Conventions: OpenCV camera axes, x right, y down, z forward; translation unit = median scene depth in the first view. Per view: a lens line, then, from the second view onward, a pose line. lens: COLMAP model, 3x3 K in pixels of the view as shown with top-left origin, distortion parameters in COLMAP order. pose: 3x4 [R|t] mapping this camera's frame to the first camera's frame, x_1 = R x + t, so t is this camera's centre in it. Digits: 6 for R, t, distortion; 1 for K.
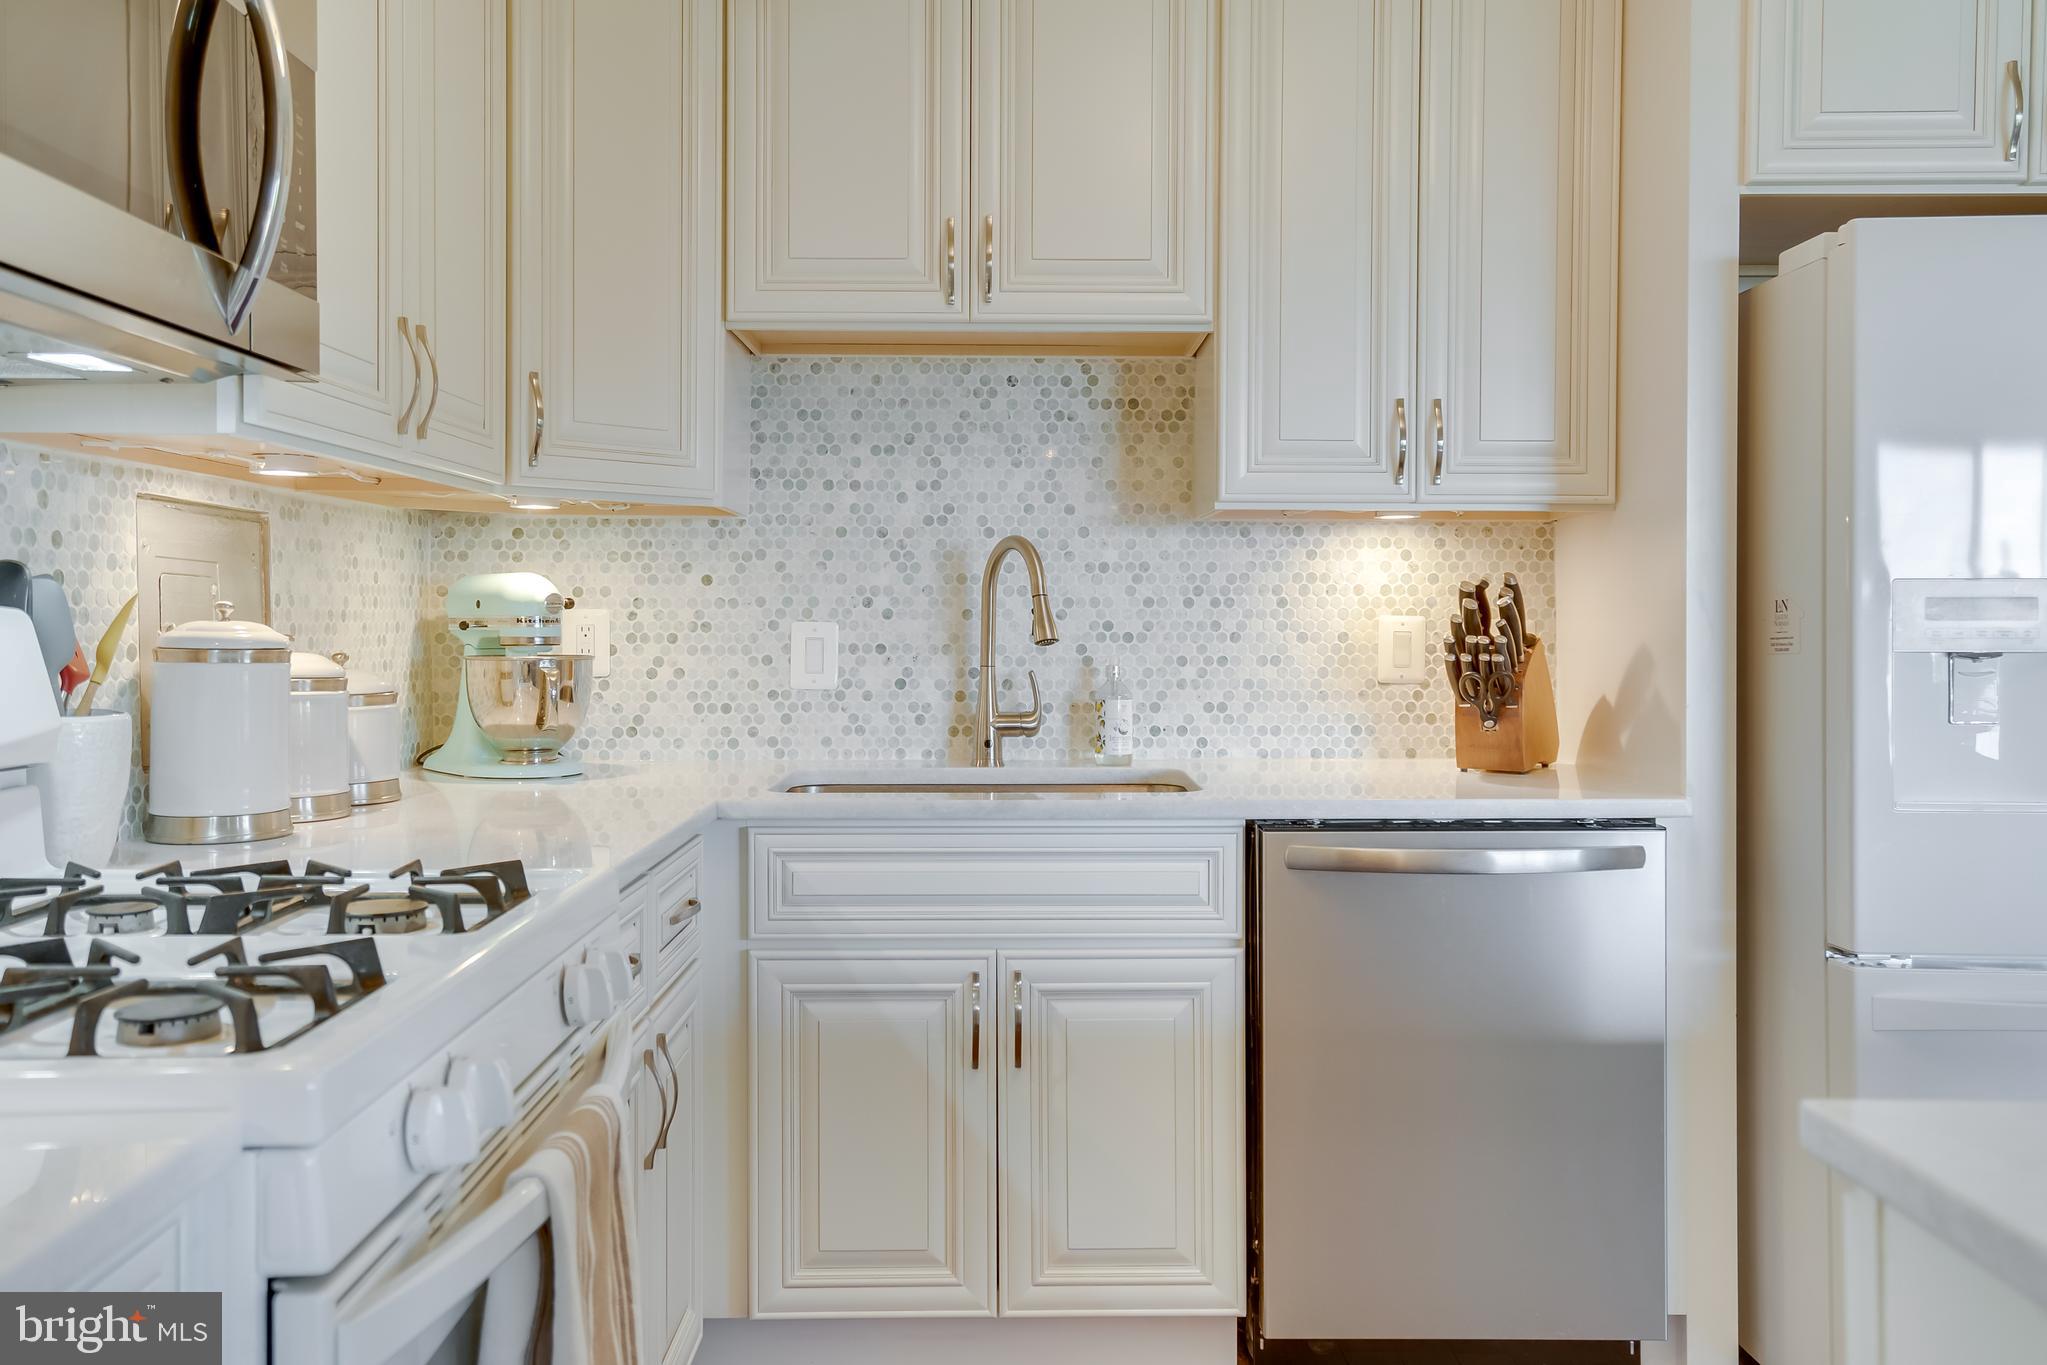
lens RADIAL K [[1654.7, 0, 1058.7], [0, 1654.7, 623.9], [0, 0, 1]] dist [0.035993, -0.006826]
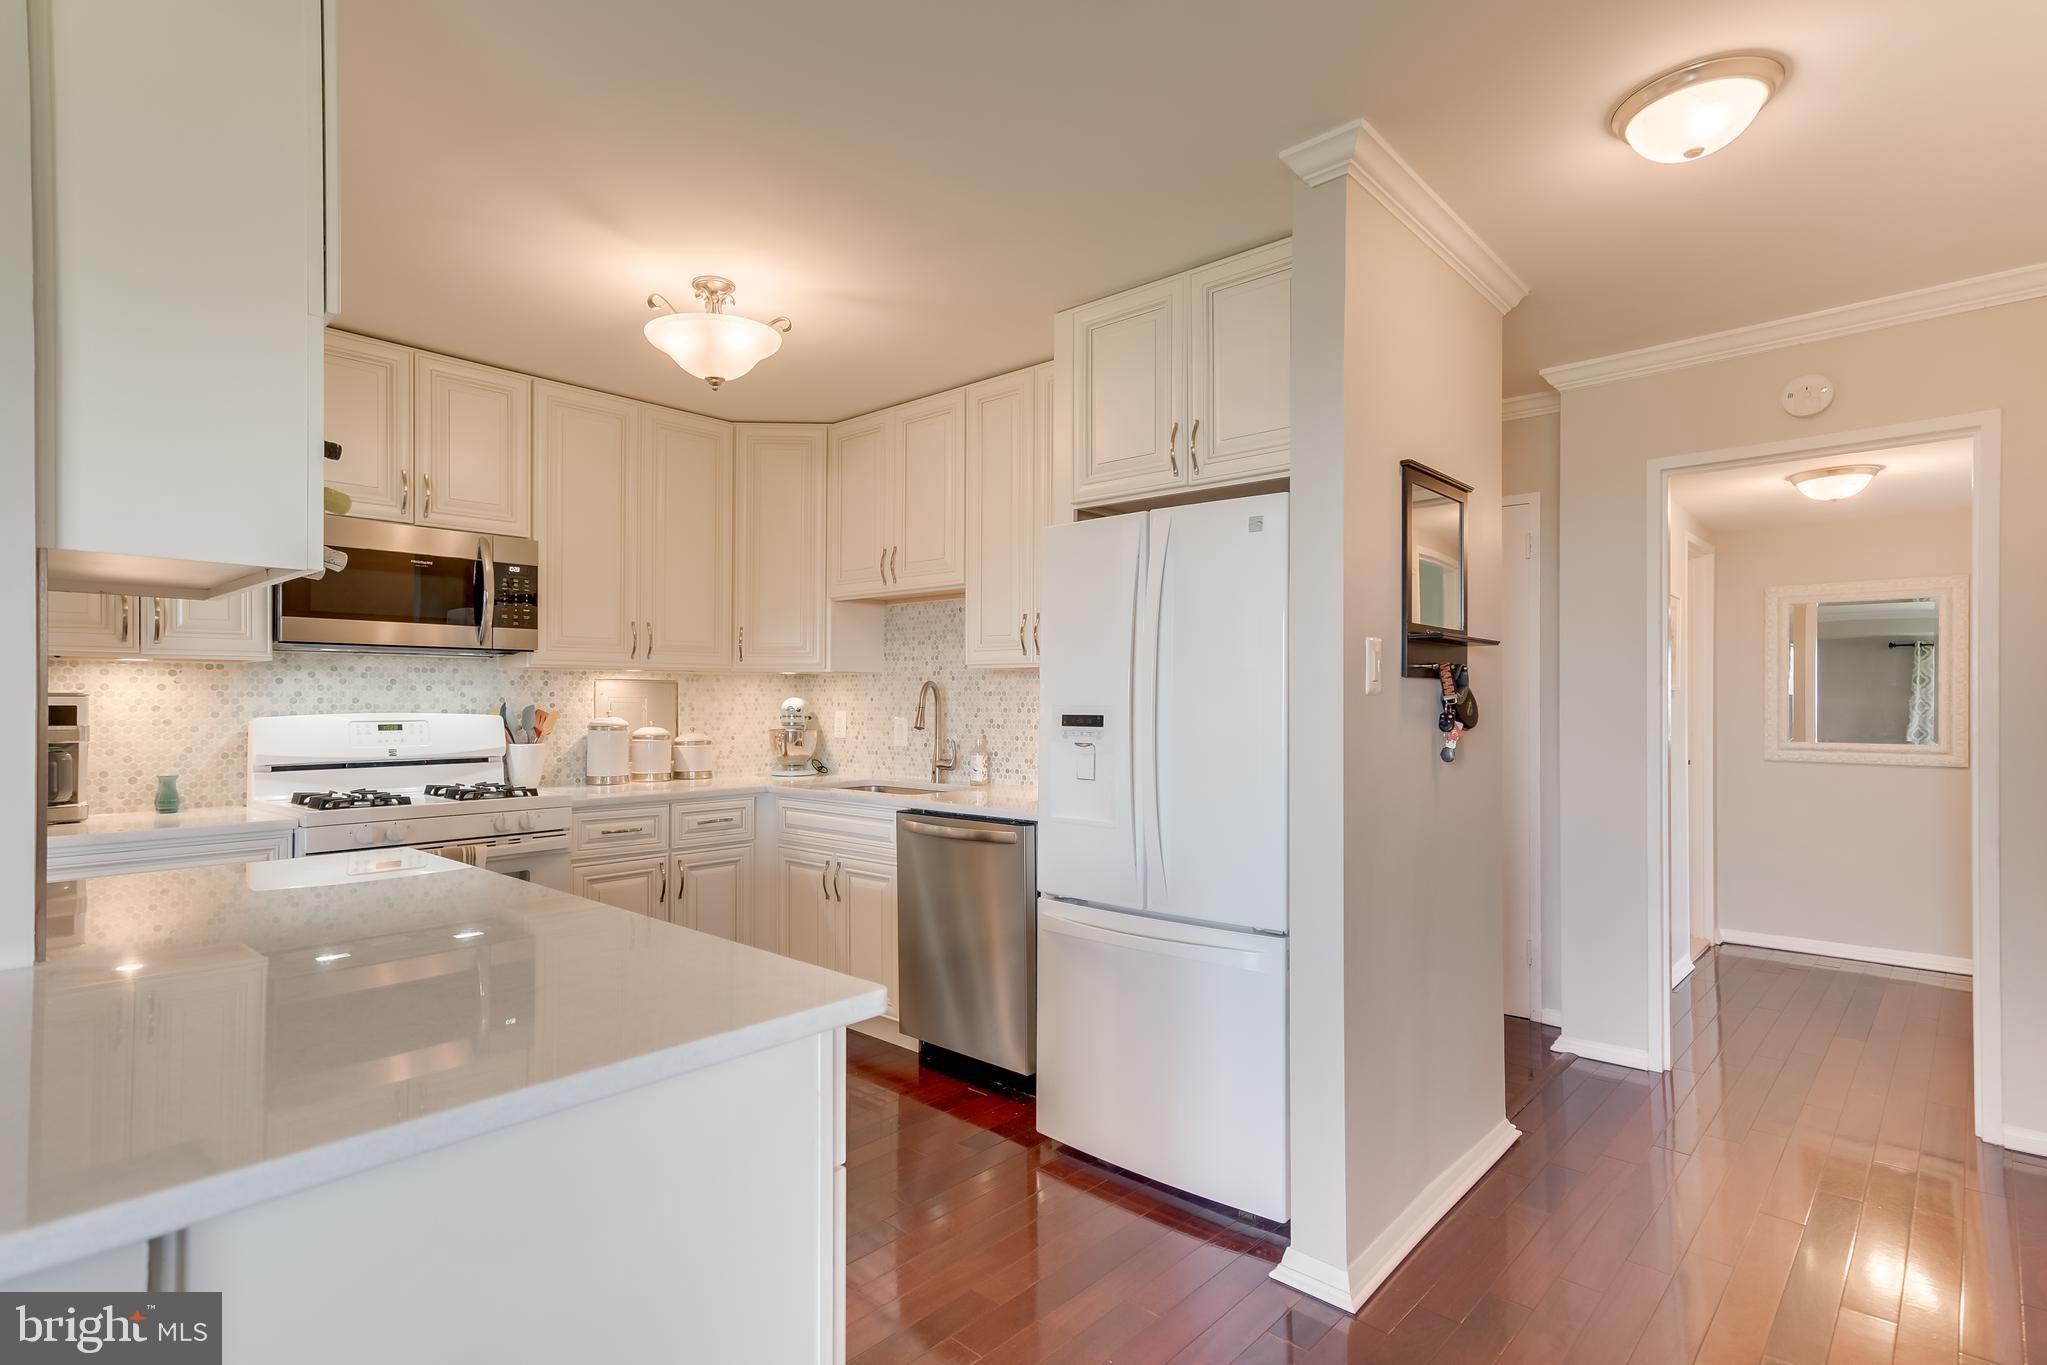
lens RADIAL K [[1016.2, 0, 992.9], [0, 1016.2, 691.6], [0, 0, 1]] dist [0.045881, 0.002327]
pose [[0.715302, -0.004954, -0.698798, 1.155771], [-0.004507, 0.999921, -0.011702, -0.026176], [0.698801, 0.011520, 0.715223, 0.073732]]
